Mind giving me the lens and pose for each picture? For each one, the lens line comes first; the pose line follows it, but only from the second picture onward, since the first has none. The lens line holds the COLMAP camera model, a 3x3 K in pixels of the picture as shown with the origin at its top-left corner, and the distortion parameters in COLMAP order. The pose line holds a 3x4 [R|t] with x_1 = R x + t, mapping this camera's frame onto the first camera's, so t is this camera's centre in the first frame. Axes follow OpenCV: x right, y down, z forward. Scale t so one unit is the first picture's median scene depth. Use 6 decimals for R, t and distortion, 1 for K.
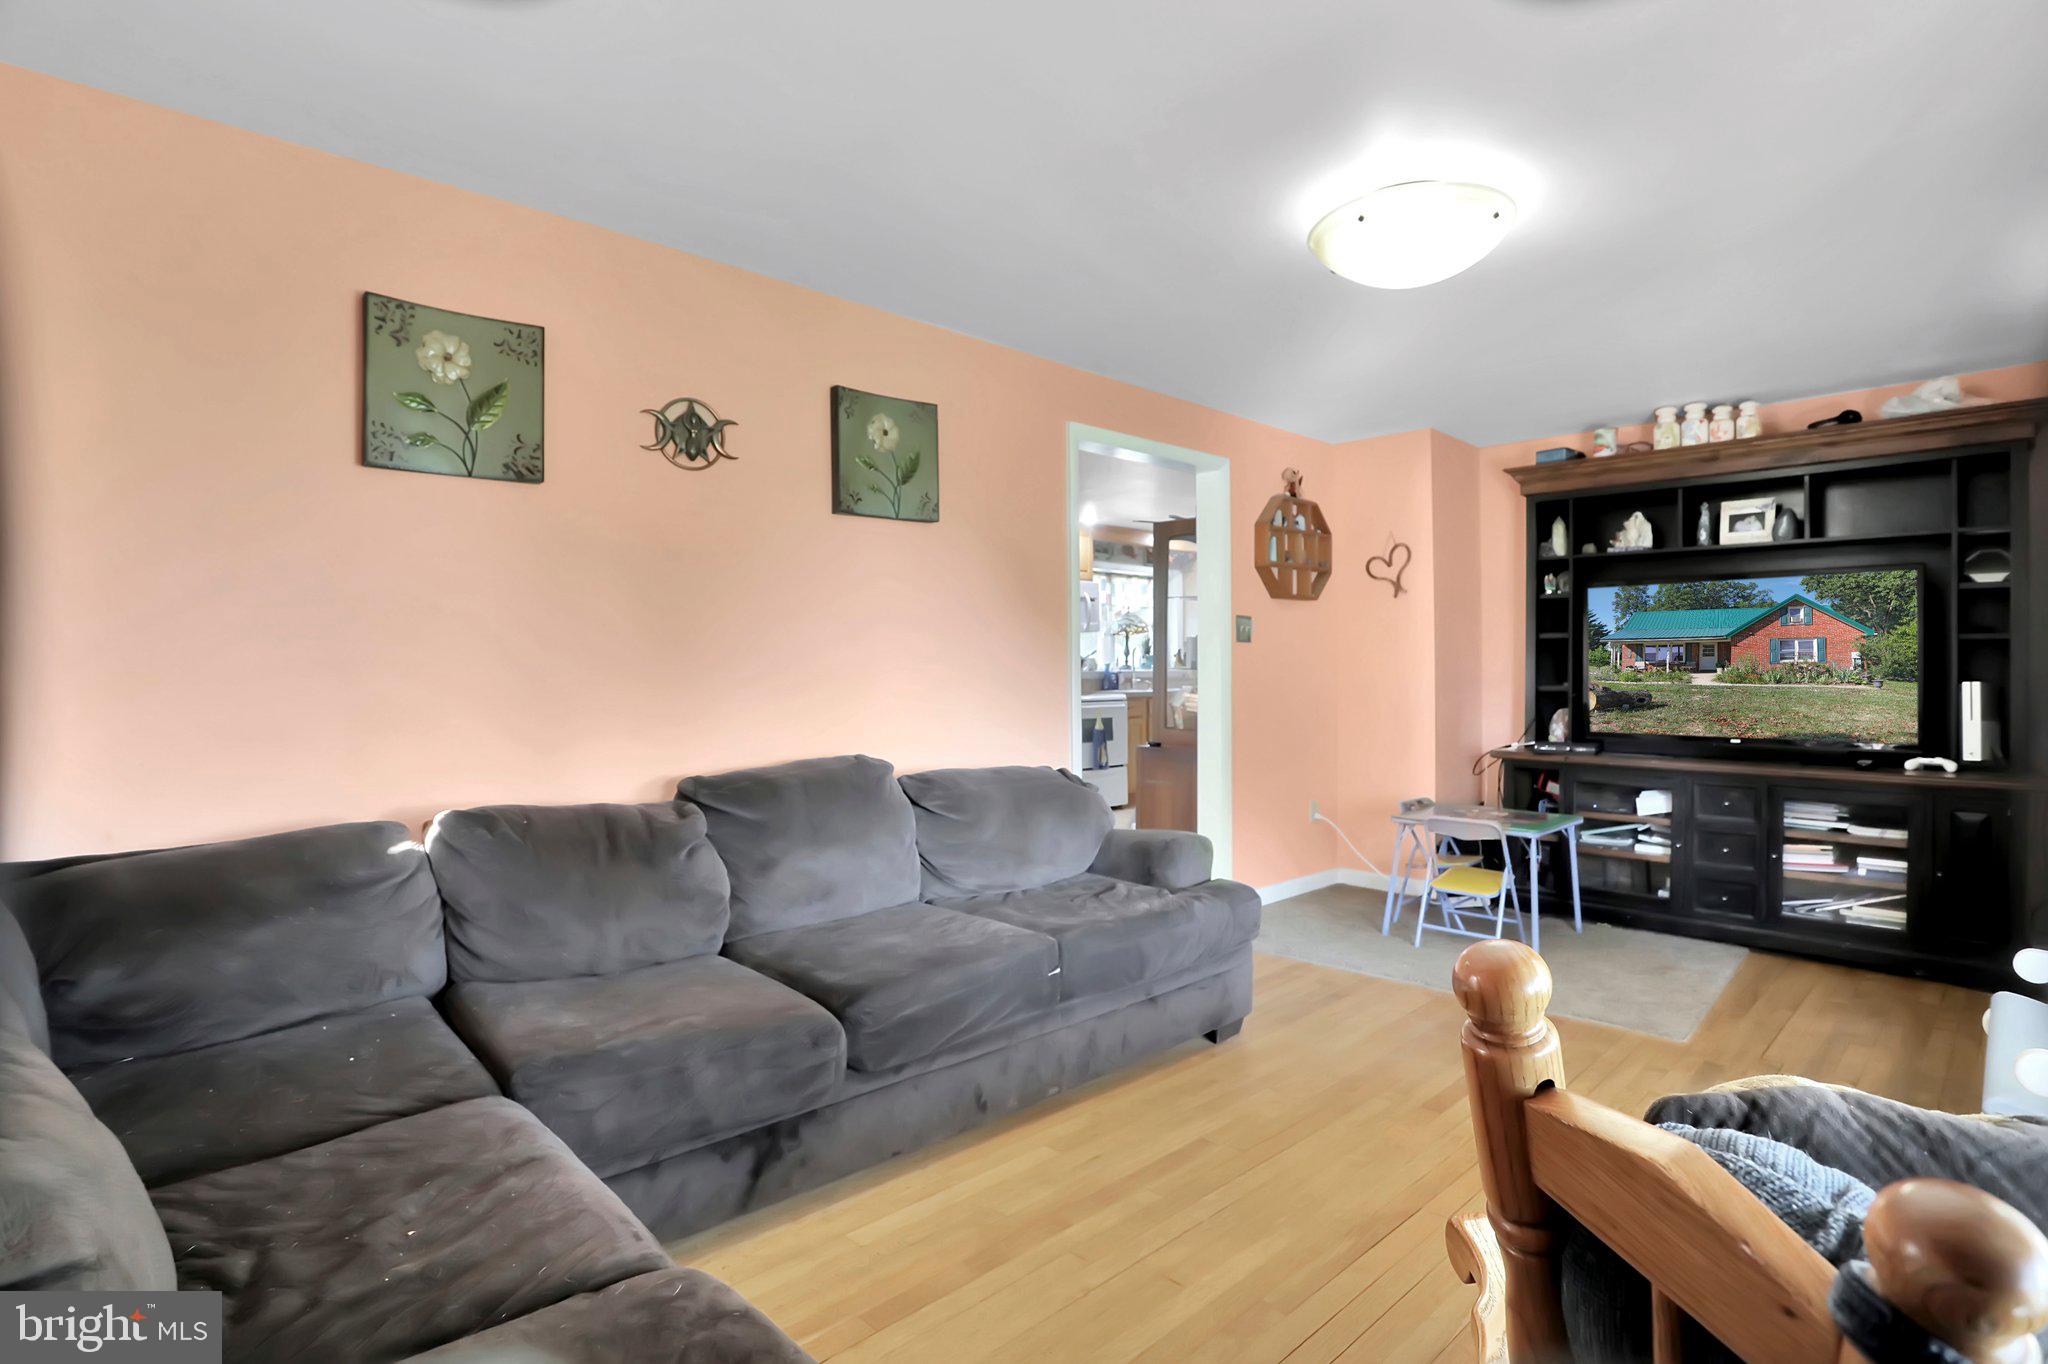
lens RADIAL K [[1005.2, 0, 1030.5], [0, 1005.2, 675.3], [0, 0, 1]] dist [-0.075977, 0.031571]
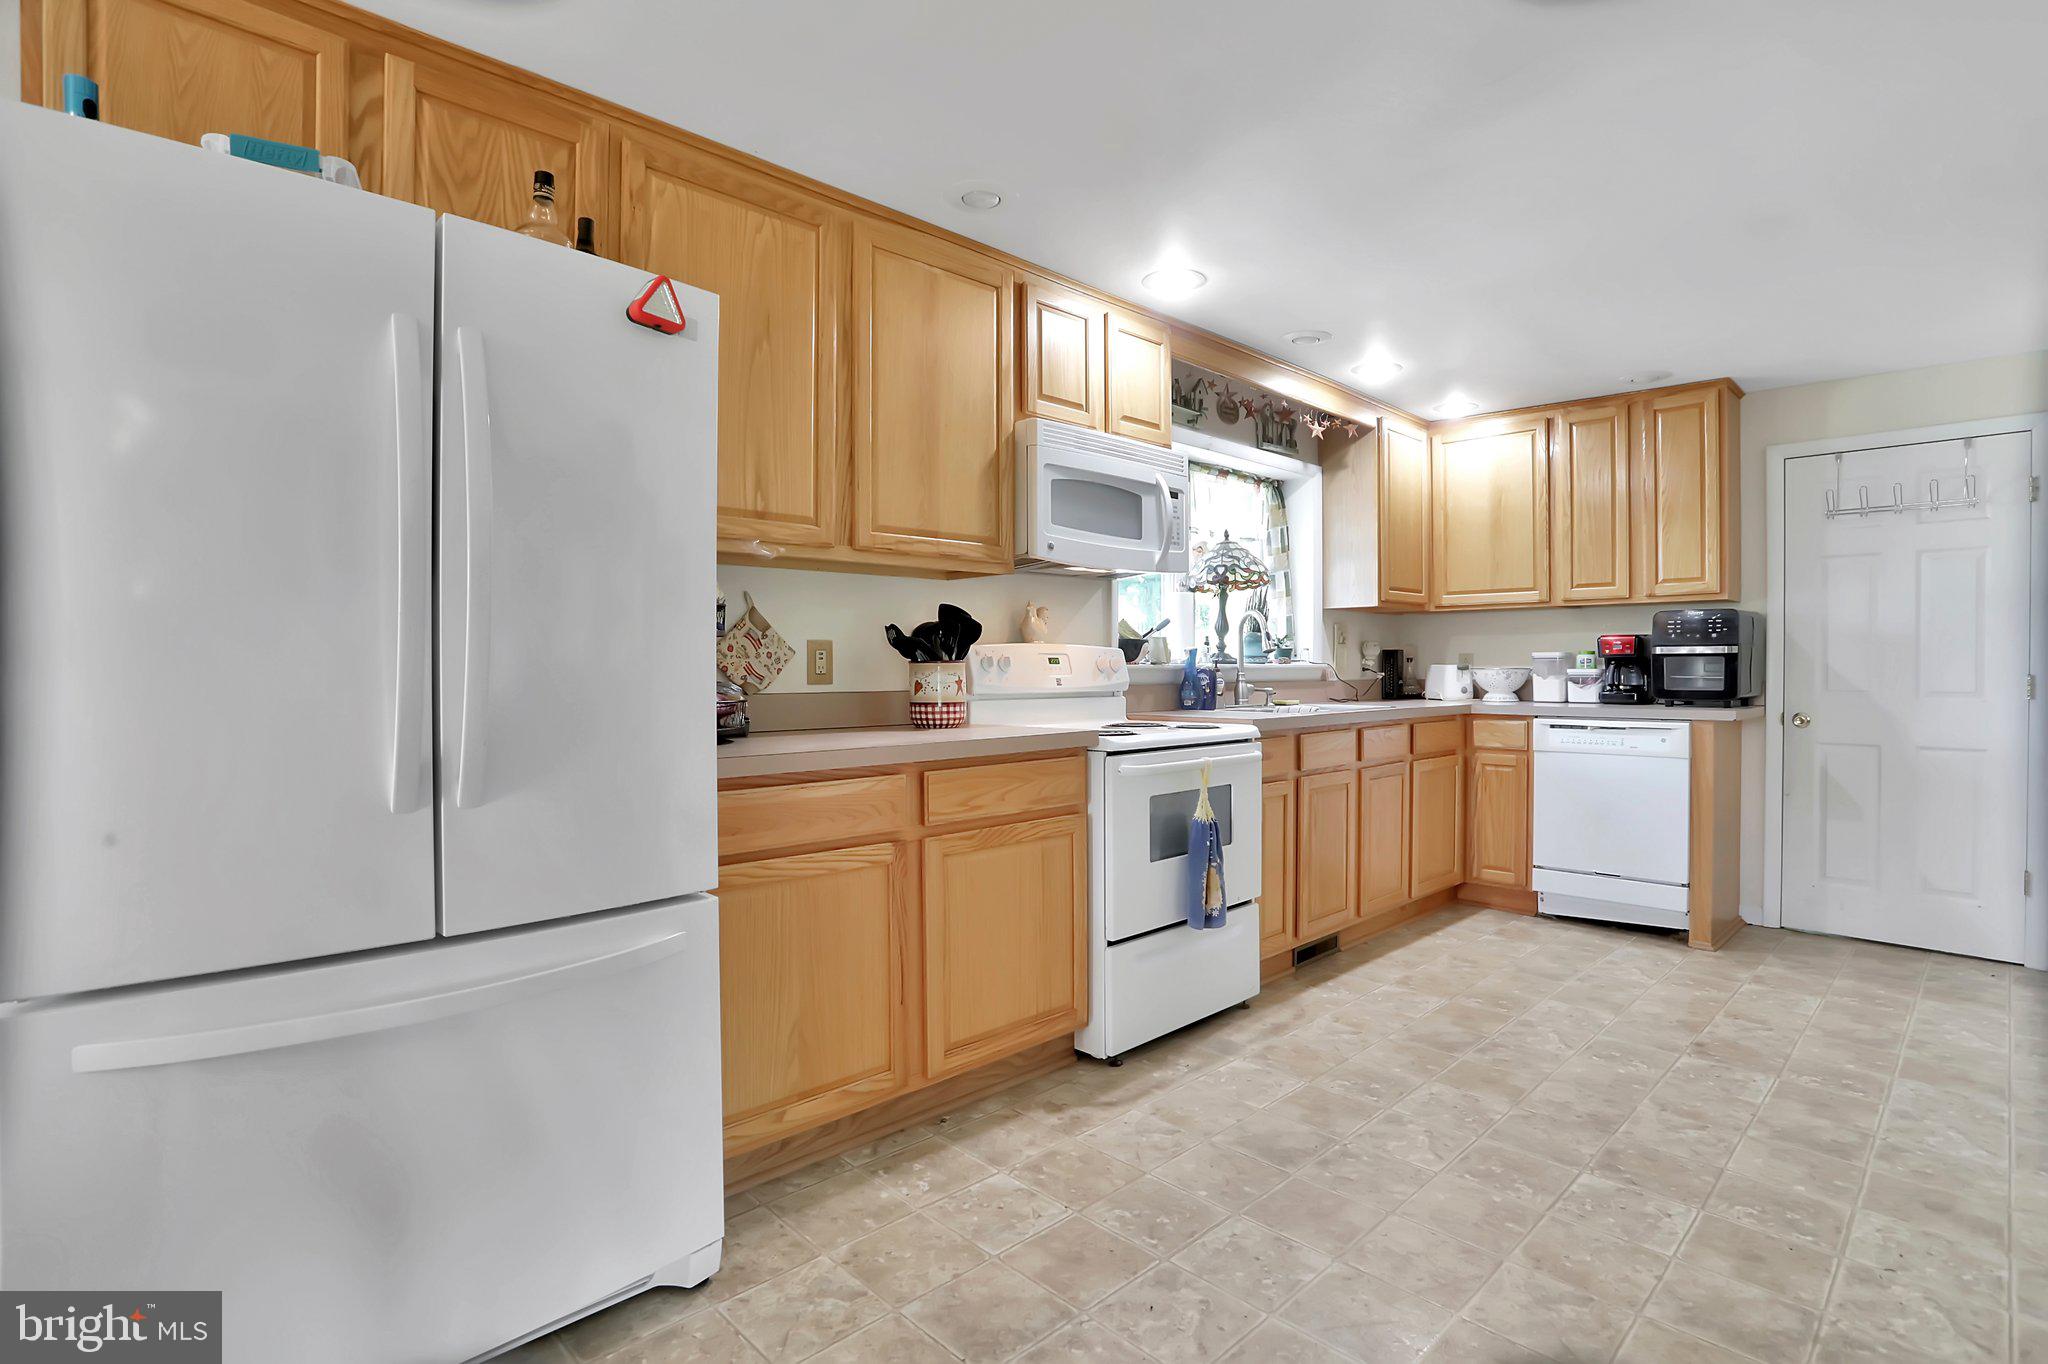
lens RADIAL K [[996.4, 0, 1024.0], [0, 996.4, 682.0], [0, 0, 1]] dist [-0.082063, 0.034232]
pose [[0.999835, 0.008204, 0.016204, -0.005112], [-0.008371, 0.999913, 0.010238, -0.001008], [-0.016119, -0.010372, 0.999816, 0.560048]]
